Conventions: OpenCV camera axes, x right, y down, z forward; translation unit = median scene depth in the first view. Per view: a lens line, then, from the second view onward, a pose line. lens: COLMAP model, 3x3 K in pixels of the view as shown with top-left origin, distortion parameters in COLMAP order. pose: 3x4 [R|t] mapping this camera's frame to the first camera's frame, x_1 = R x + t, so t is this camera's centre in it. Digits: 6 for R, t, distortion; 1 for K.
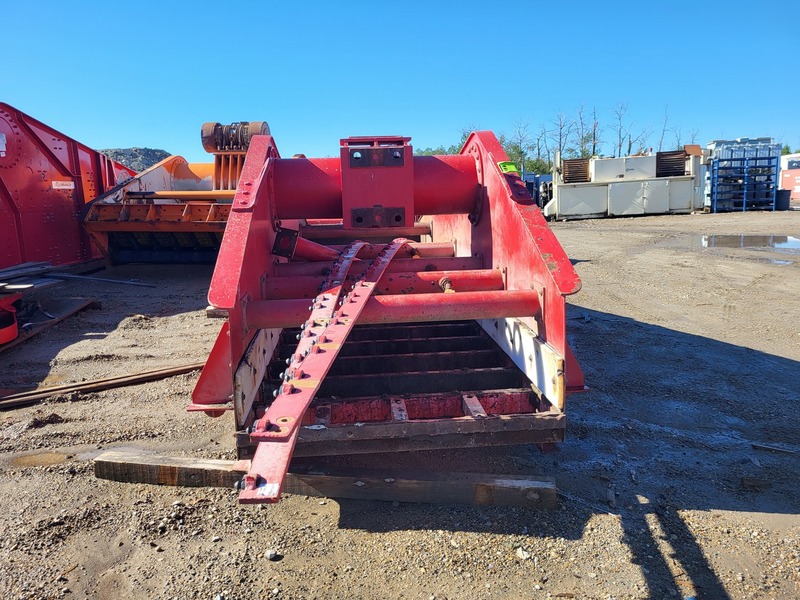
lens RADIAL K [[600.2, 0, 390.2], [0, 600.2, 297.9], [0, 0, 1]] dist [0.047088, -0.043063]
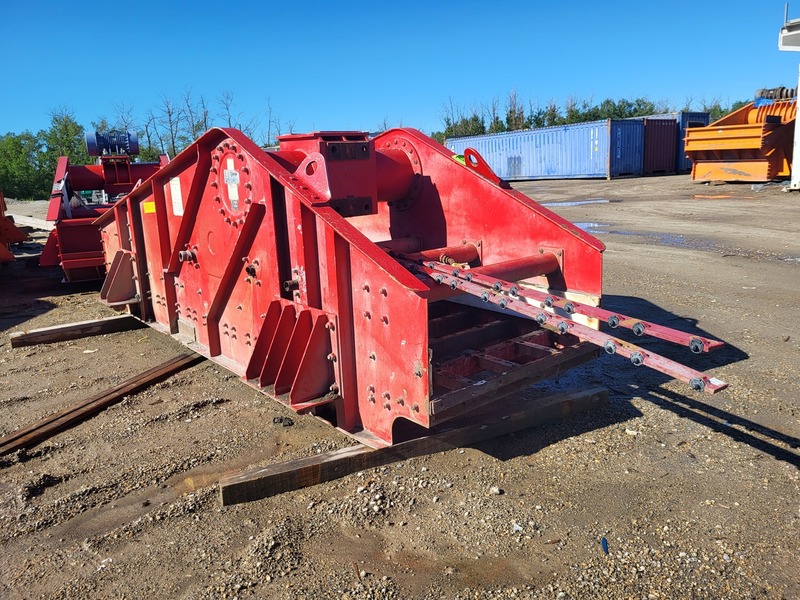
lens RADIAL K [[600.2, 0, 390.2], [0, 600.2, 297.9], [0, 0, 1]] dist [0.047088, -0.043063]
pose [[0.817153, -0.138021, 0.559653, -0.662555], [0.127672, 0.990132, 0.057771, -0.030668], [-0.562104, 0.024244, 0.826711, 0.087812]]
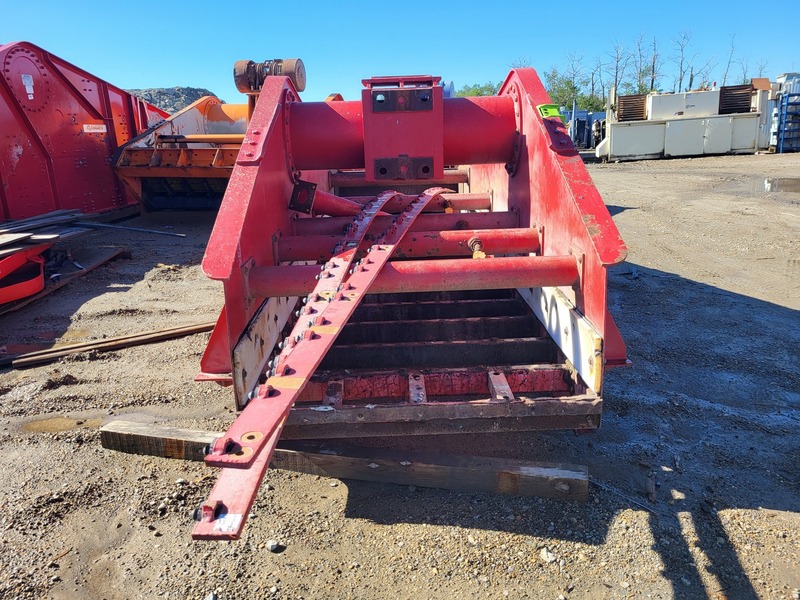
lens RADIAL K [[601.4, 0, 400.0], [0, 601.4, 300.0], [0, 0, 1]] dist [0.046633, -0.040969]
pose [[0.998360, 0.010486, -0.056279, 0.031361], [-0.004941, 0.995196, 0.097778, -0.028379], [0.057034, -0.097340, 0.993616, 0.084775]]
